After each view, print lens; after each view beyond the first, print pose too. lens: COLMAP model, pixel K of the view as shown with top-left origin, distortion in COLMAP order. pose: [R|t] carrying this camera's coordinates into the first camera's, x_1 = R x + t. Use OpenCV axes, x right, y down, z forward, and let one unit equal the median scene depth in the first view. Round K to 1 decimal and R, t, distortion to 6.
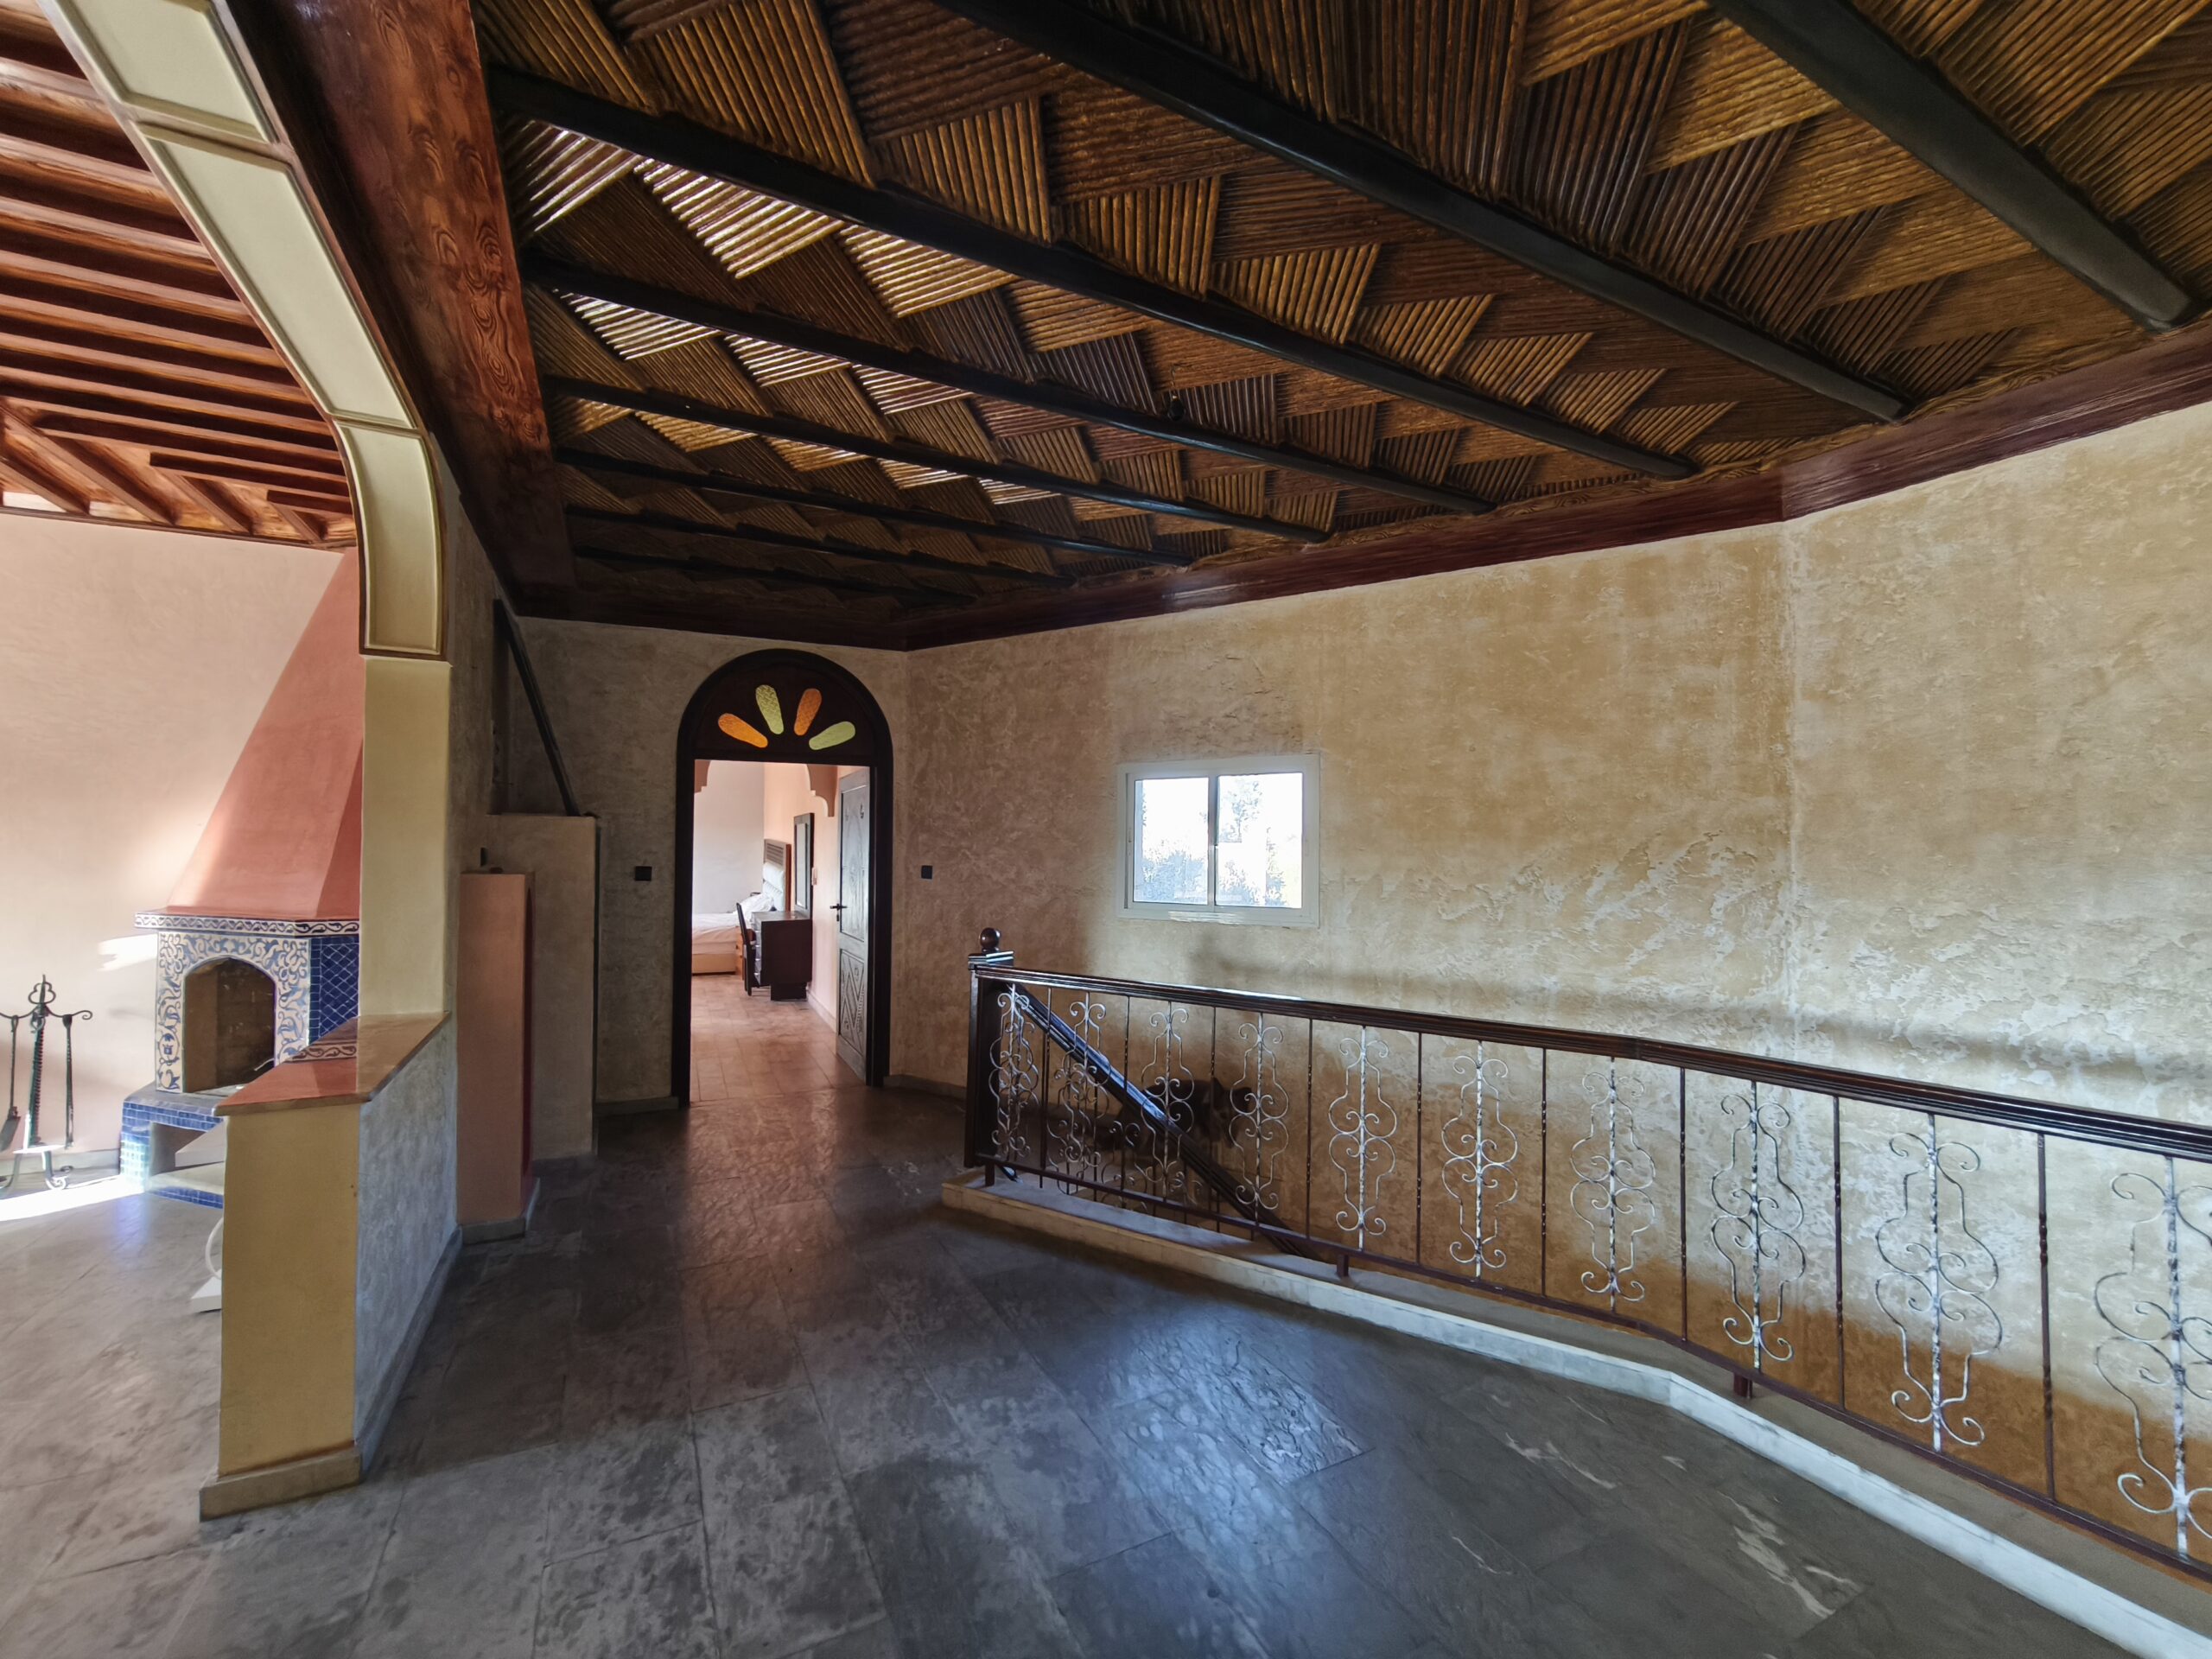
lens RADIAL K [[921.7, 0, 1106.0], [0, 921.7, 829.5], [0, 0, 1]] dist [-0.000387, -0.000298]
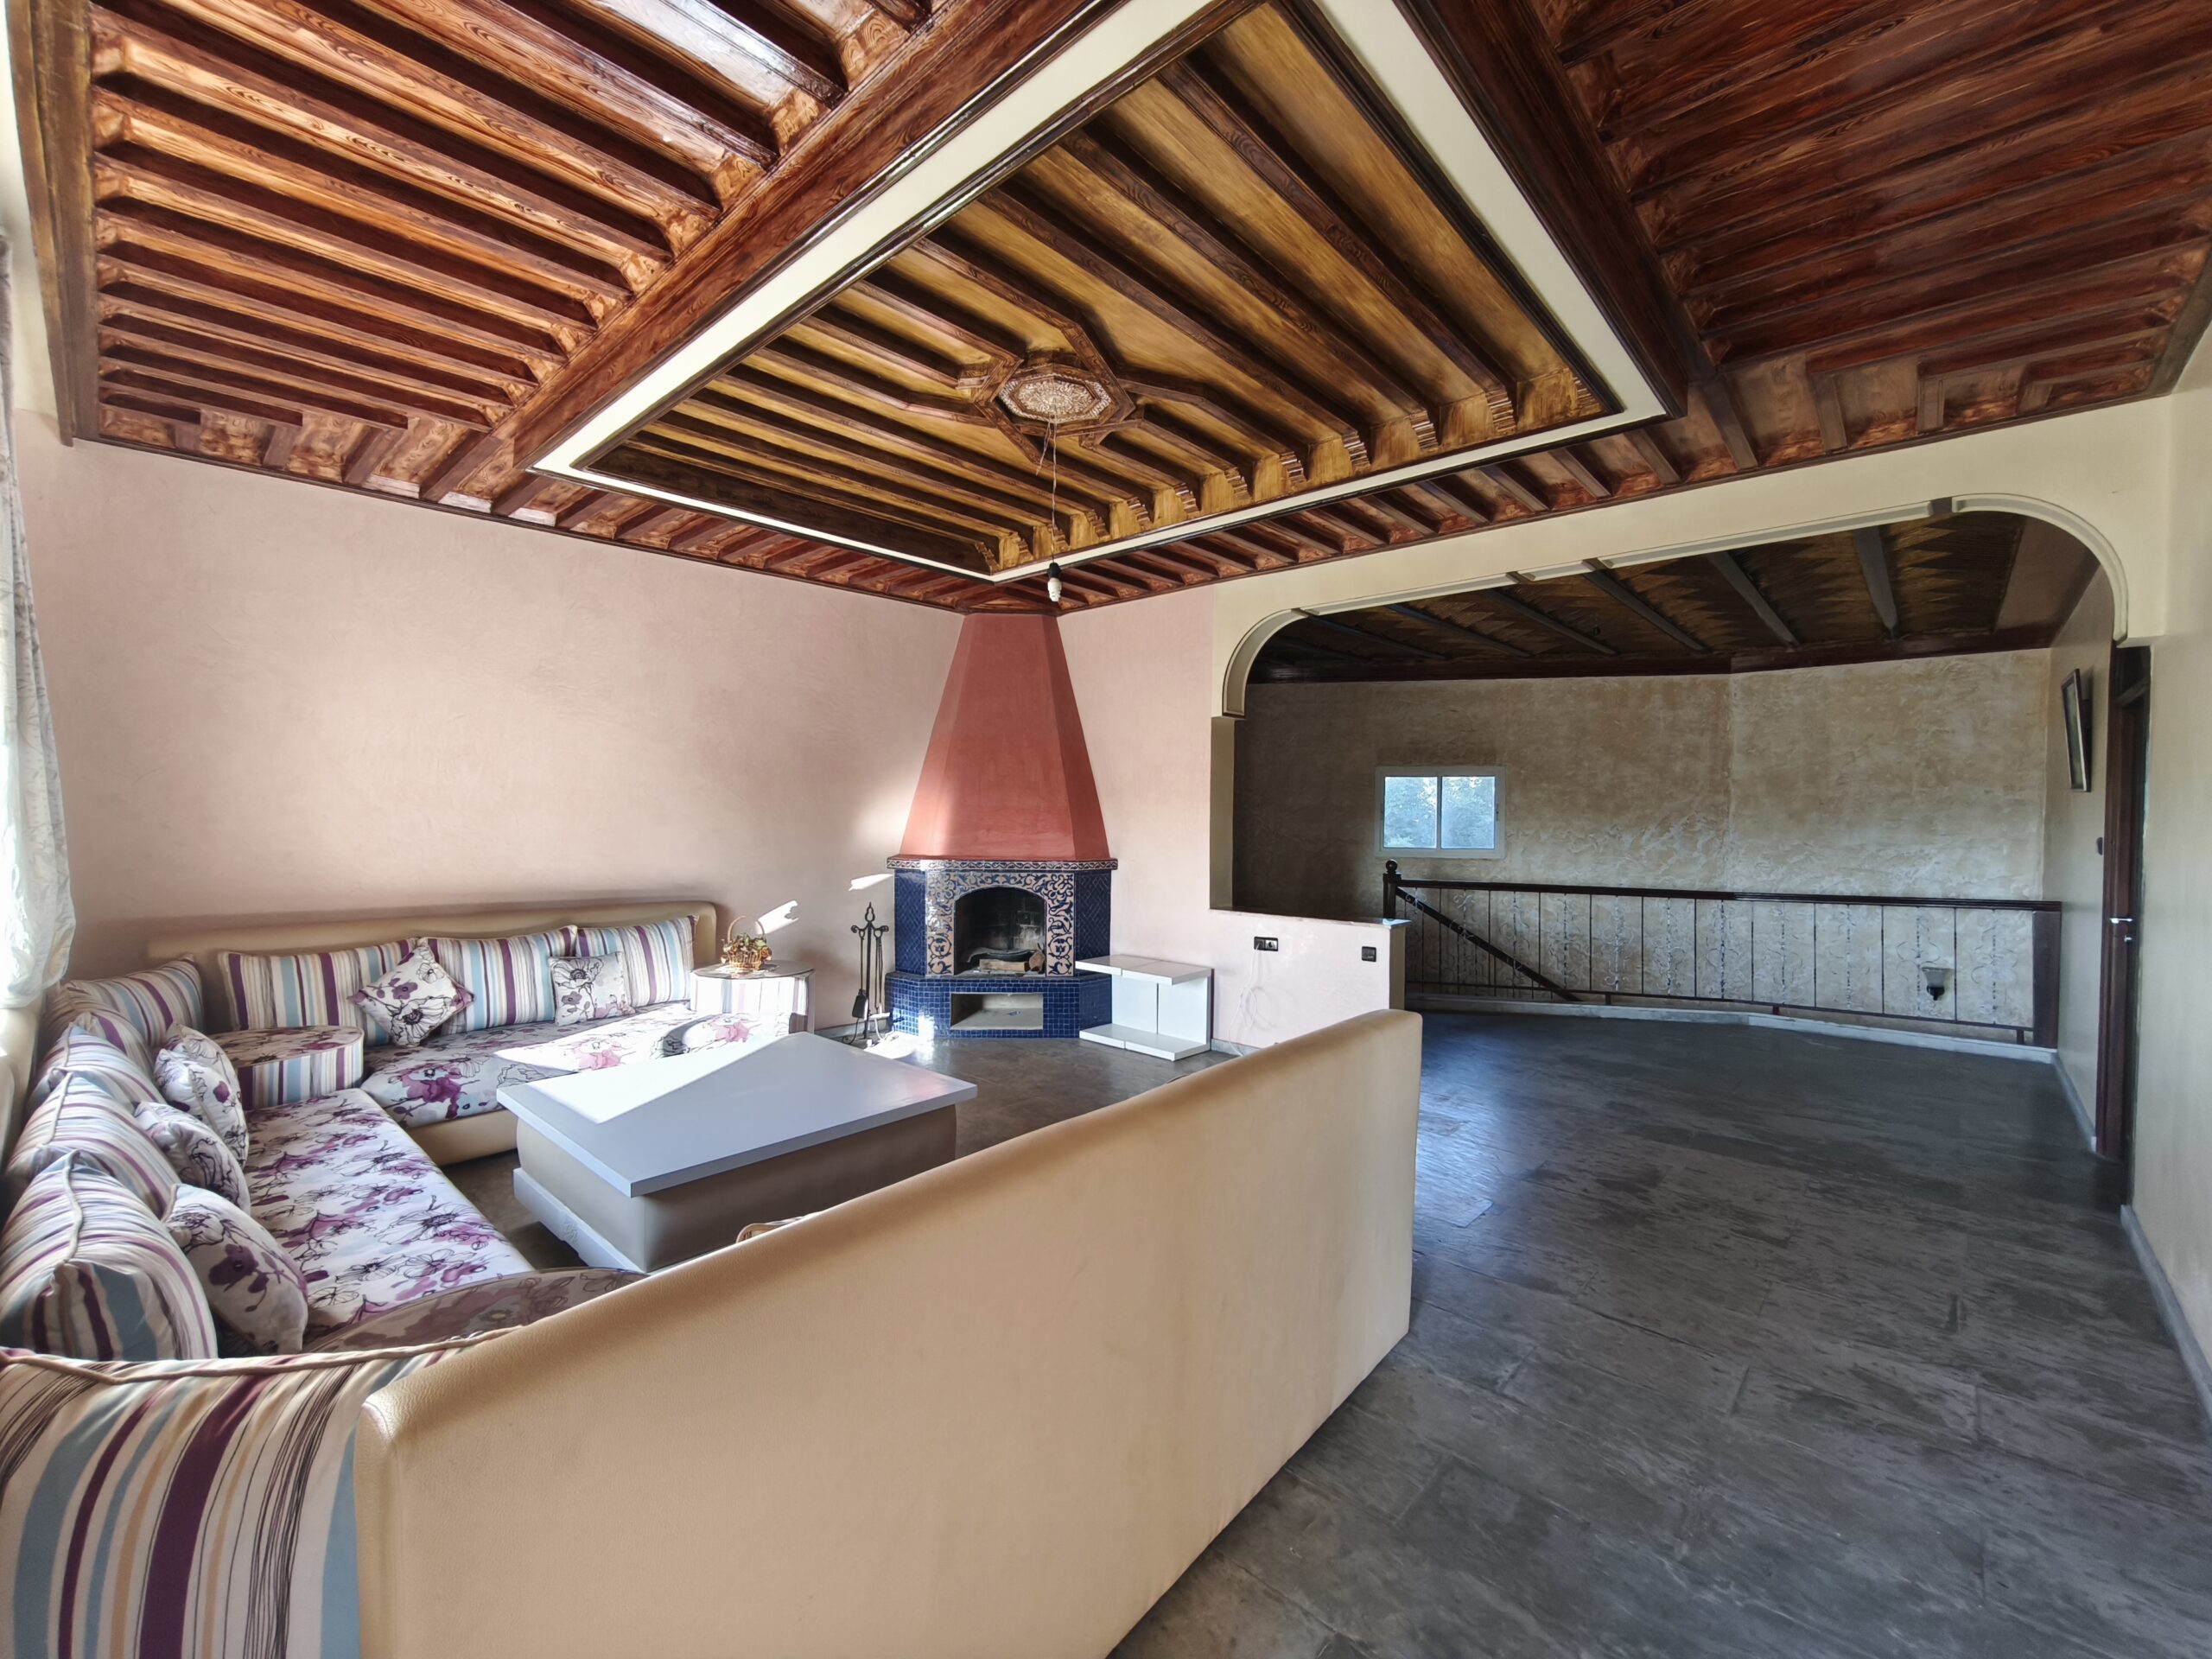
lens RADIAL K [[921.7, 0, 1106.0], [0, 921.7, 829.5], [0, 0, 1]] dist [-0.000387, -0.000298]
pose [[0.938762, -0.005260, 0.344526, -1.439542], [-0.009794, 0.999072, 0.041939, -0.030091], [-0.344427, -0.042745, 0.937839, -0.593157]]
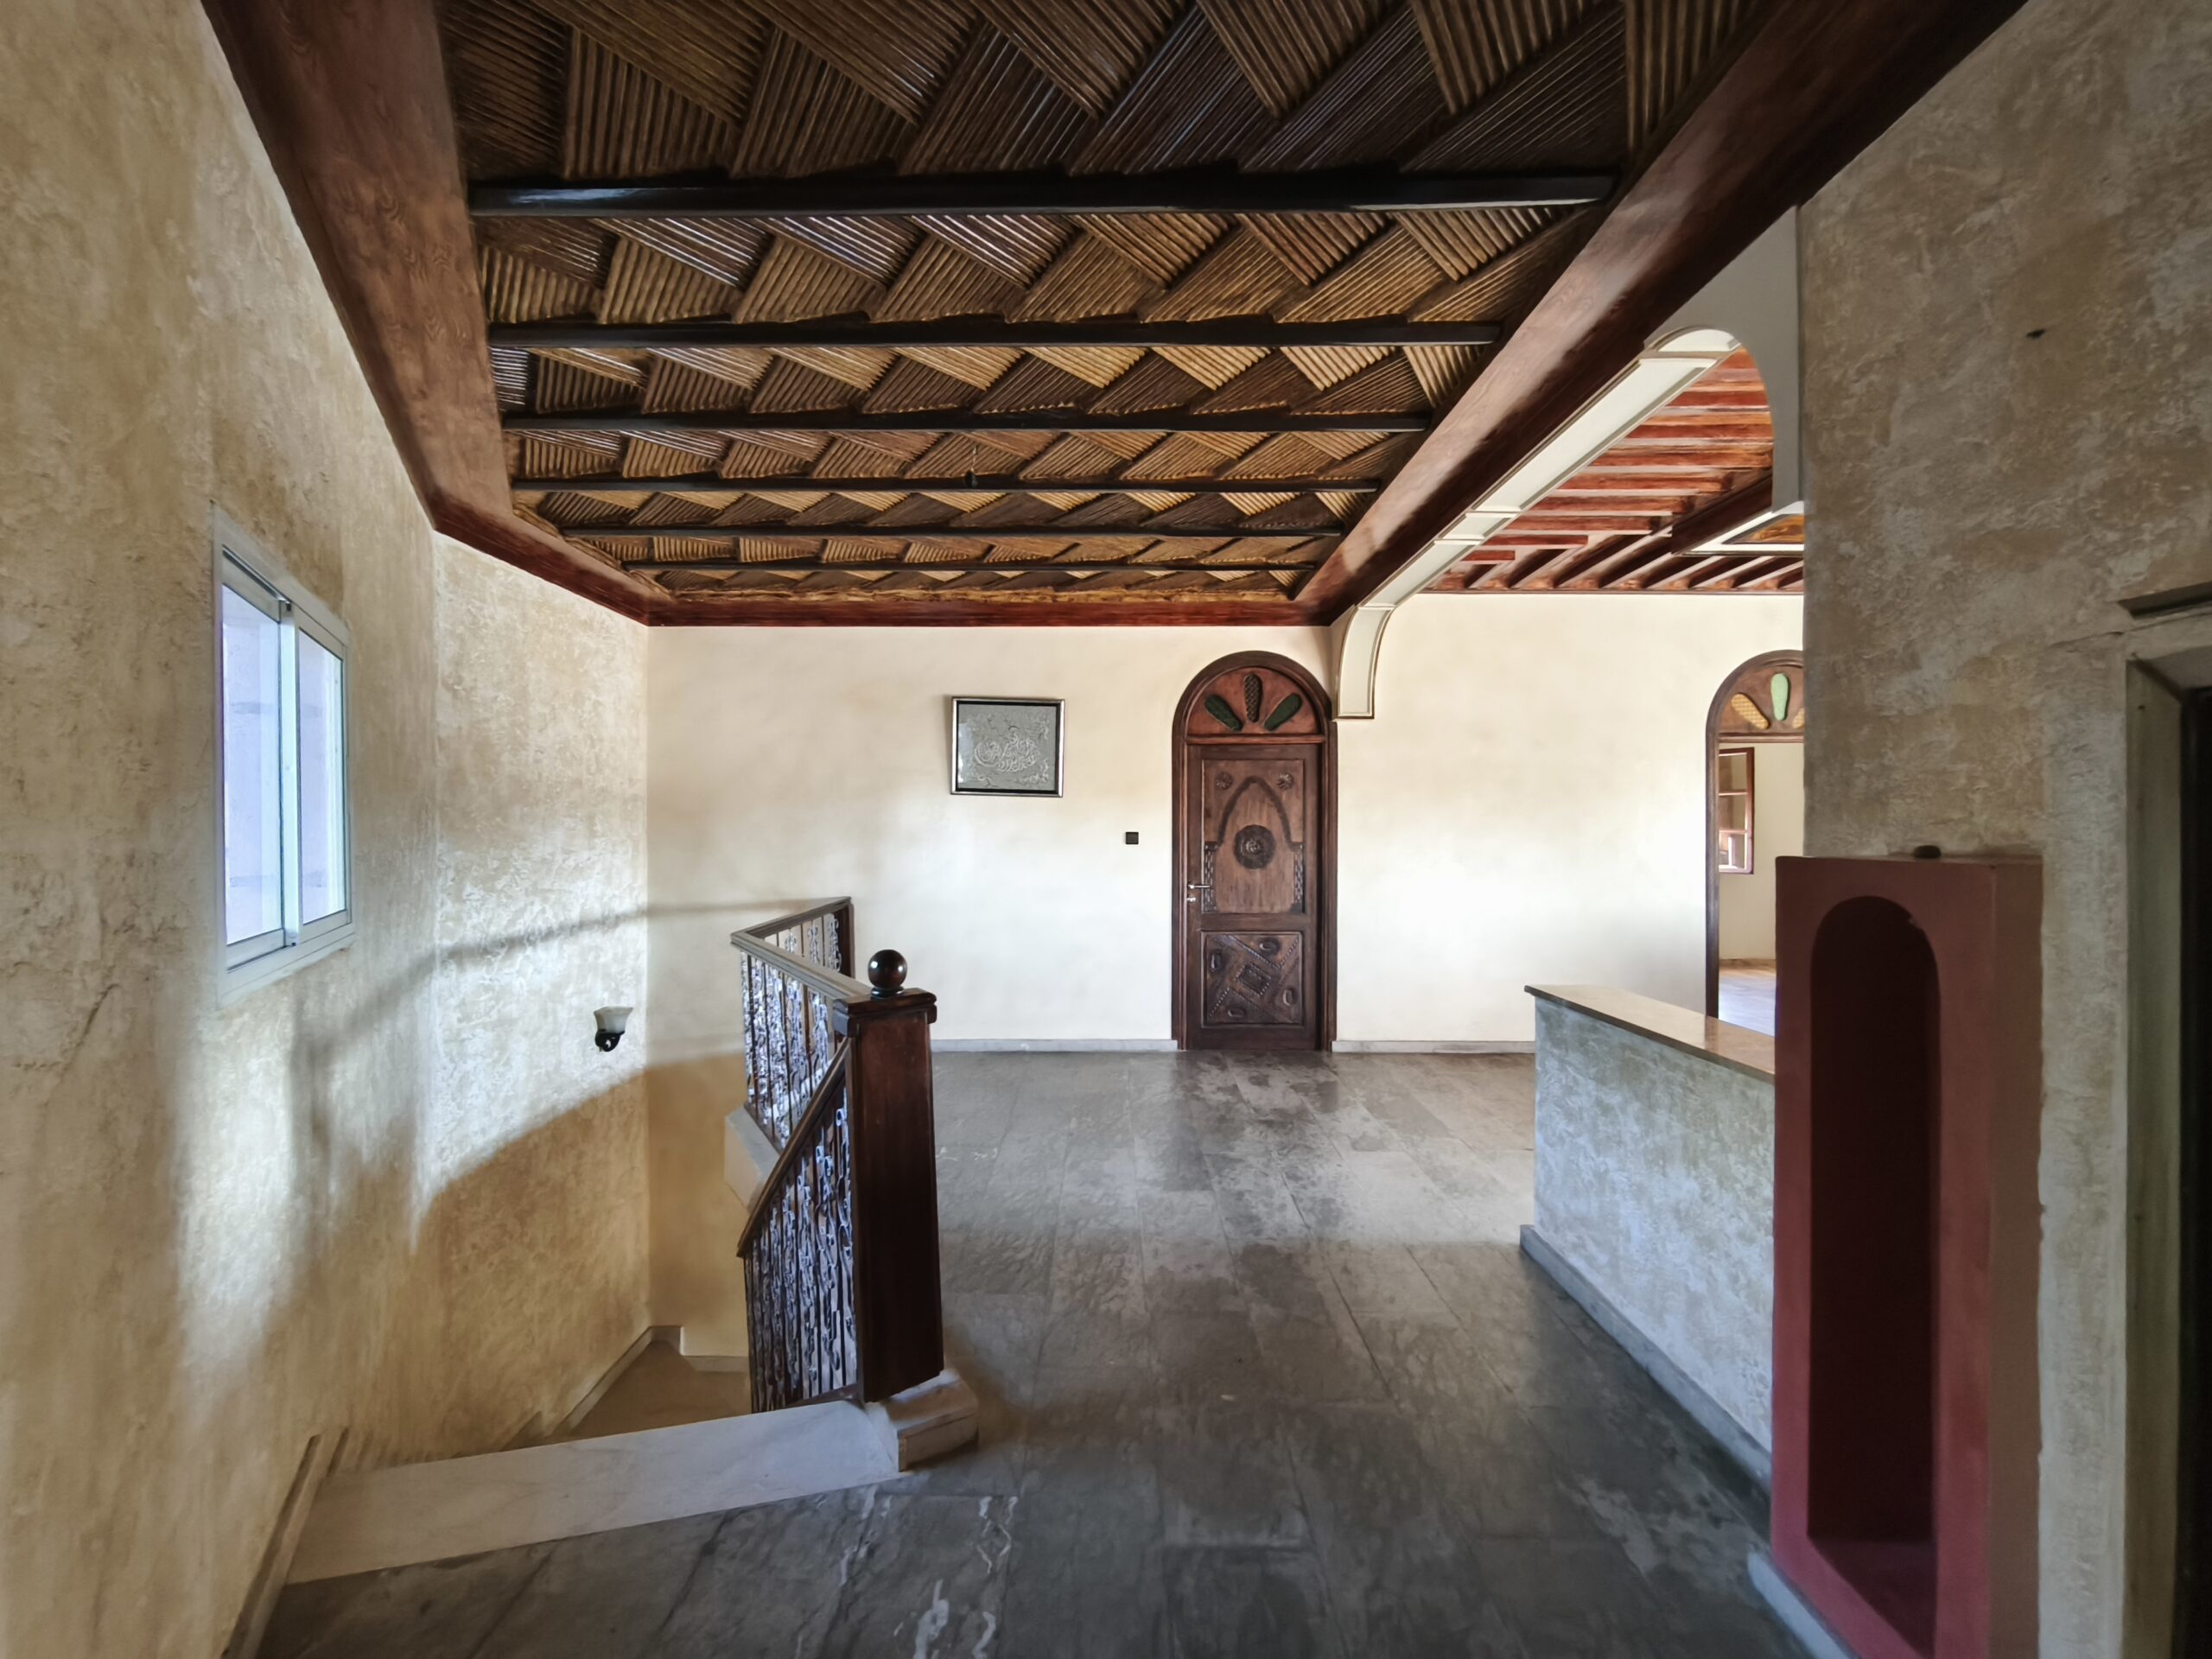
lens RADIAL K [[921.7, 0, 1106.0], [0, 921.7, 829.5], [0, 0, 1]] dist [-0.000387, -0.000298]
pose [[-0.883434, -0.003242, 0.468545, -0.542280], [-0.015447, 0.999634, -0.022210, 0.054703], [-0.468302, -0.026859, -0.883160, 1.564272]]
